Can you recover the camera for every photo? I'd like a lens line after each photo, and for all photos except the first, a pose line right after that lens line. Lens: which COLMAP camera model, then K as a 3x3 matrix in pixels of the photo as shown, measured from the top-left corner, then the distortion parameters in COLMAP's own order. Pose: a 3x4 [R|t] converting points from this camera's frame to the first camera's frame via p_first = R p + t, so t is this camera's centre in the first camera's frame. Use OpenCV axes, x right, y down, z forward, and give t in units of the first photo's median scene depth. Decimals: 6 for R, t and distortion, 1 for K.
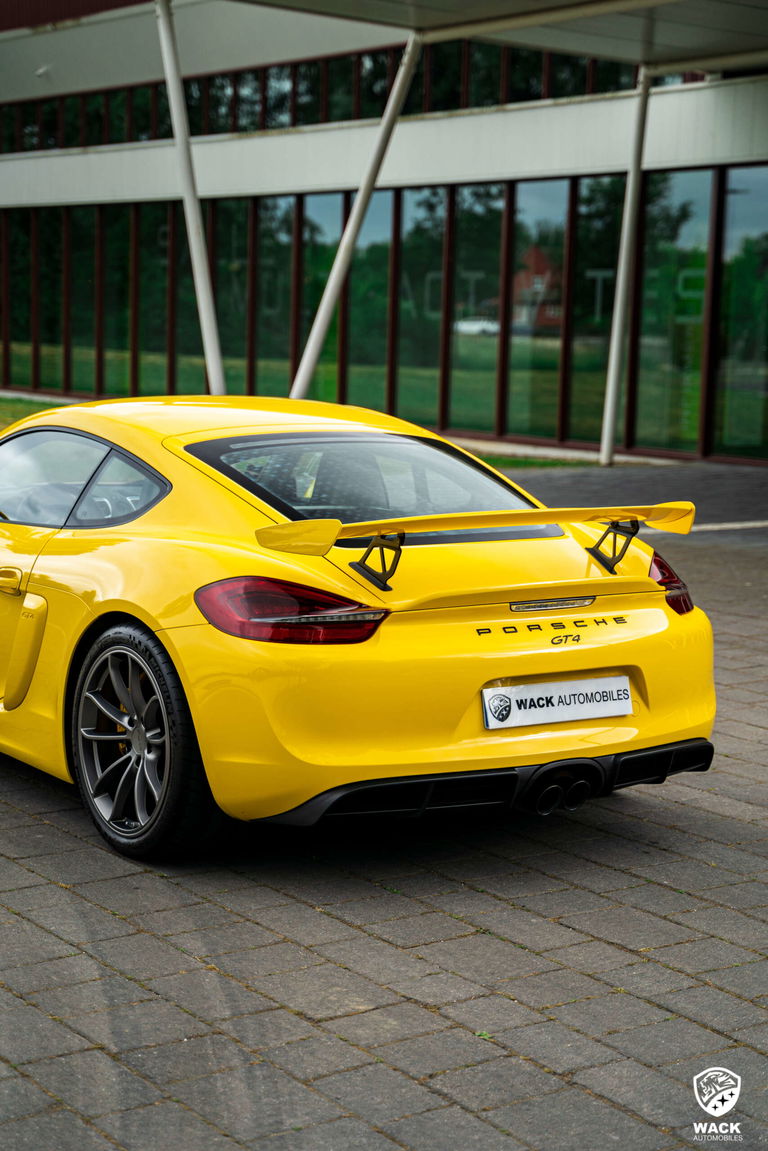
lens RADIAL K [[2169.1, 0, 384.0], [0, 2169.1, 575.5], [0, 0, 1]] dist [0.232746, -0.119727]
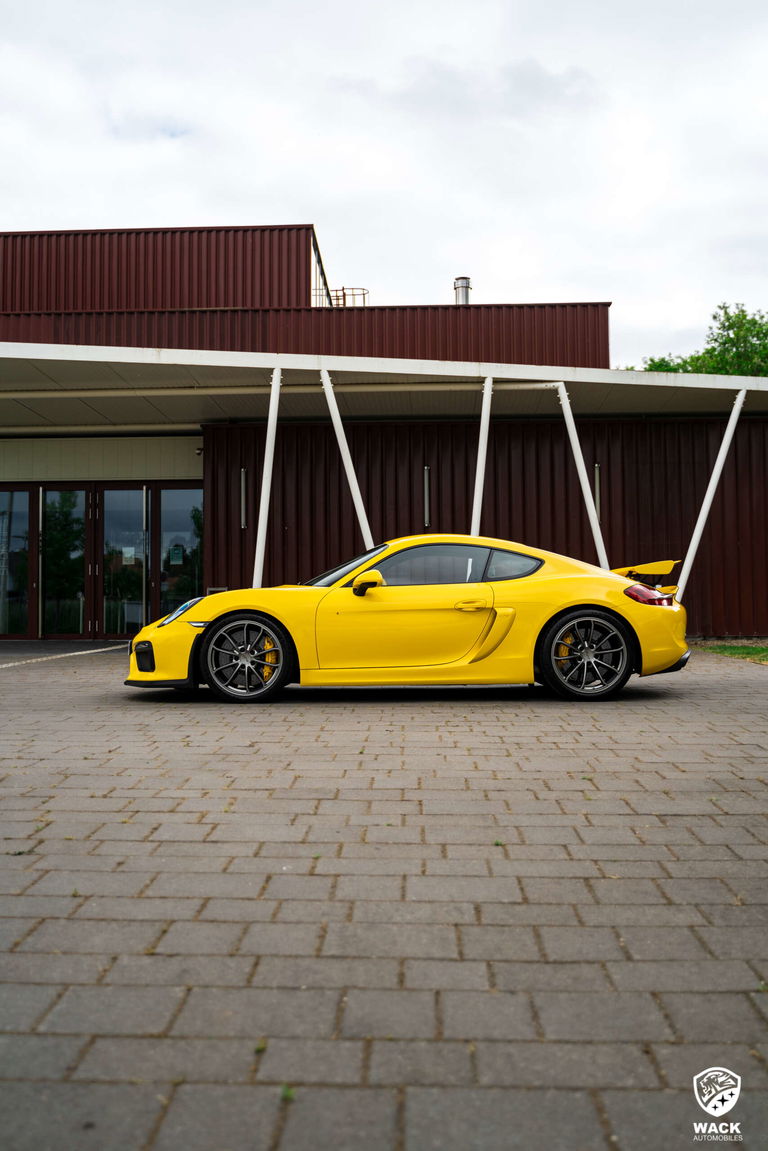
lens RADIAL K [[1125.7, 0, 384.0], [0, 1125.7, 575.5], [0, 0, 1]] dist [-0.058852, -0.001061]
pose [[0.591262, -0.002965, 0.806474, -1.312874], [0.117690, 0.989605, -0.082646, 0.064922], [-0.797846, 0.143779, 0.585465, 0.423179]]
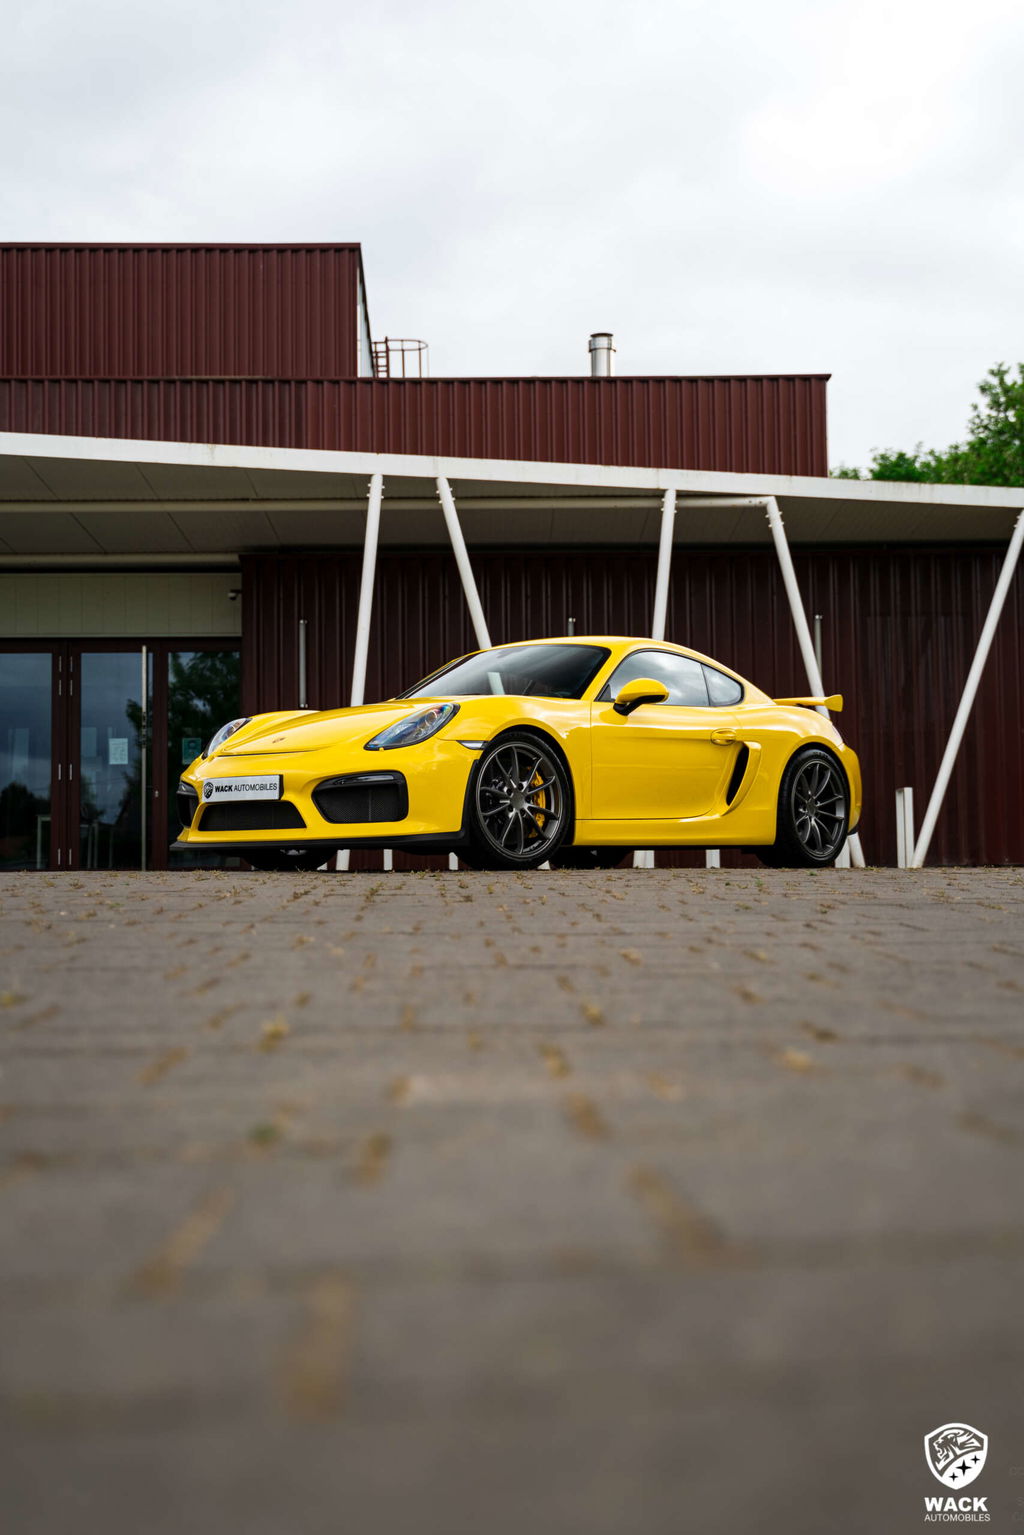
lens RADIAL K [[2023.0, 0, 512.0], [0, 2023.0, 767.5], [0, 0, 1]] dist [0.056958, 0.000223]
pose [[0.545637, 0.026070, 0.837616, -1.994582], [0.123405, 0.986120, -0.111080, 0.213412], [-0.828886, 0.163975, 0.534846, 0.195038]]
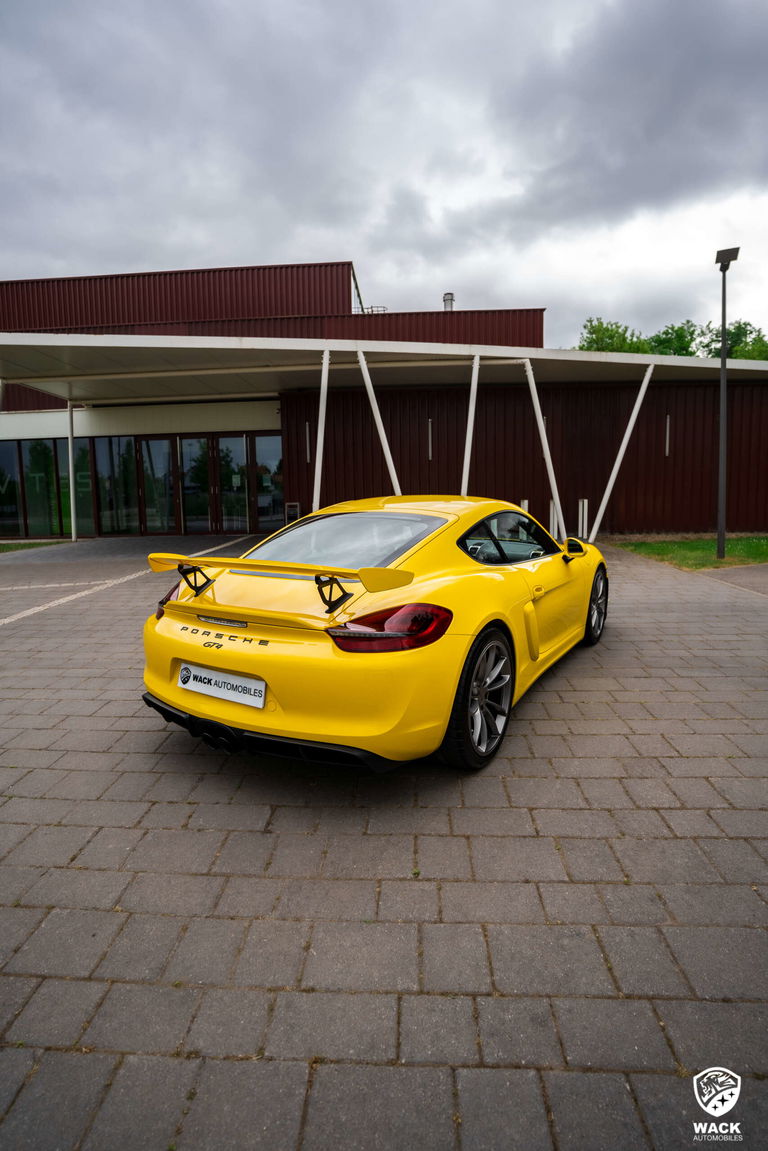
lens RADIAL K [[592.1, 0, 384.0], [0, 592.1, 575.5], [0, 0, 1]] dist [-0.065905, 0.000337]
pose [[0.605720, -0.143965, 0.782545, -0.850262], [0.126853, 0.988388, 0.083645, -0.065130], [-0.785501, 0.048603, 0.616949, 0.782819]]
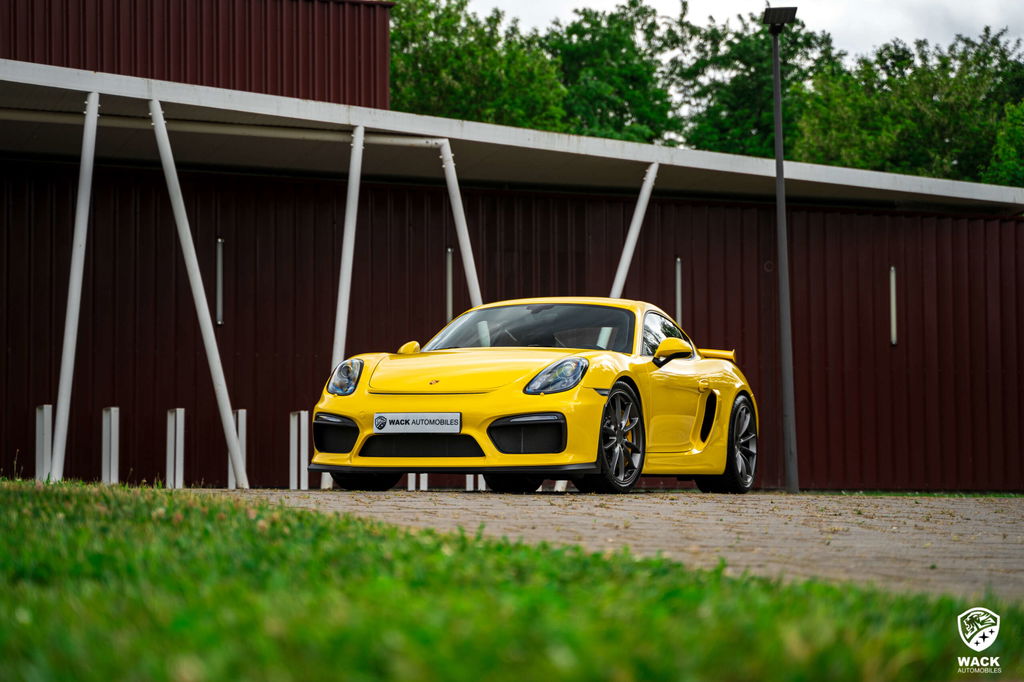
lens RADIAL K [[2190.5, 0, 512.0], [0, 2190.5, 341.0], [0, 0, 1]] dist [0.243226, 0.470338]
pose [[0.233192, 0.051574, 0.971062, -2.700790], [0.122193, 0.989123, -0.081877, 0.136548], [-0.964723, 0.137750, 0.224354, 0.631335]]
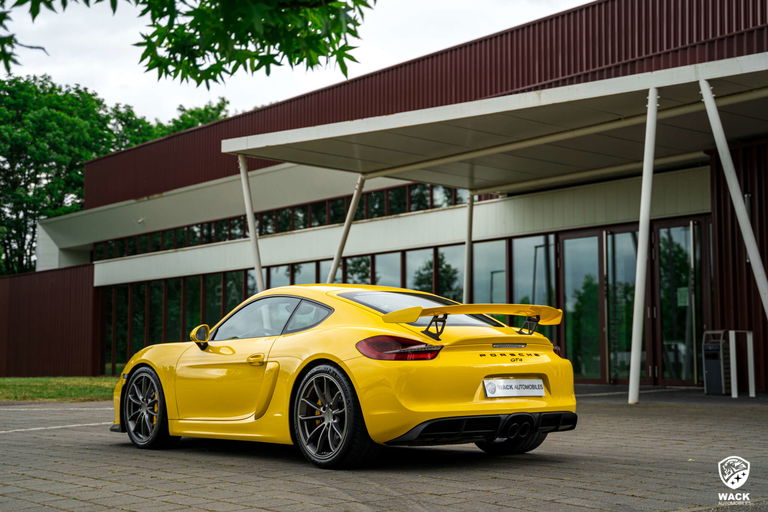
lens RADIAL K [[1191.2, 0, 384.0], [0, 1191.2, 256.0], [0, 0, 1]] dist [0.142778, -0.031636]
pose [[0.997271, -0.025609, 0.069251, -0.138714], [0.039058, 0.978924, -0.200455, 0.166215], [-0.062658, 0.202613, 0.977252, -0.250523]]
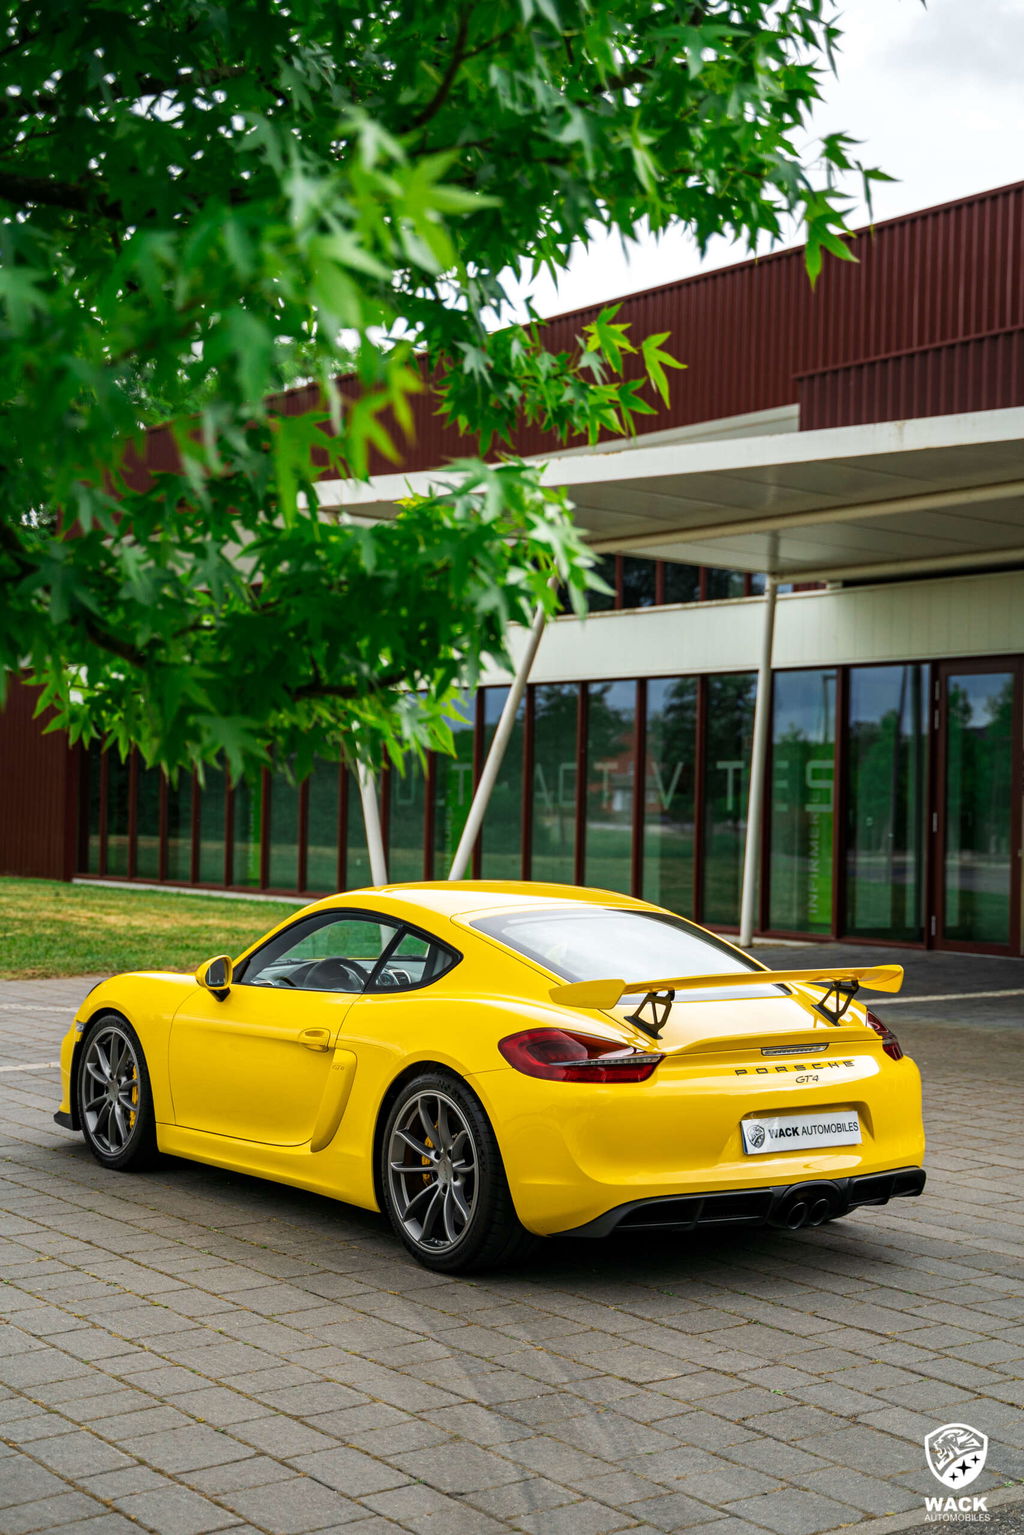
lens RADIAL K [[2245.3, 0, 520.5], [0, 2245.3, 787.9], [0, 0, 1]] dist [0.118637, 0.038581]
pose [[0.999707, -0.008792, 0.022543, -0.098775], [0.011541, 0.992110, -0.124836, 0.022992], [-0.021268, 0.125060, 0.991921, -0.245518]]
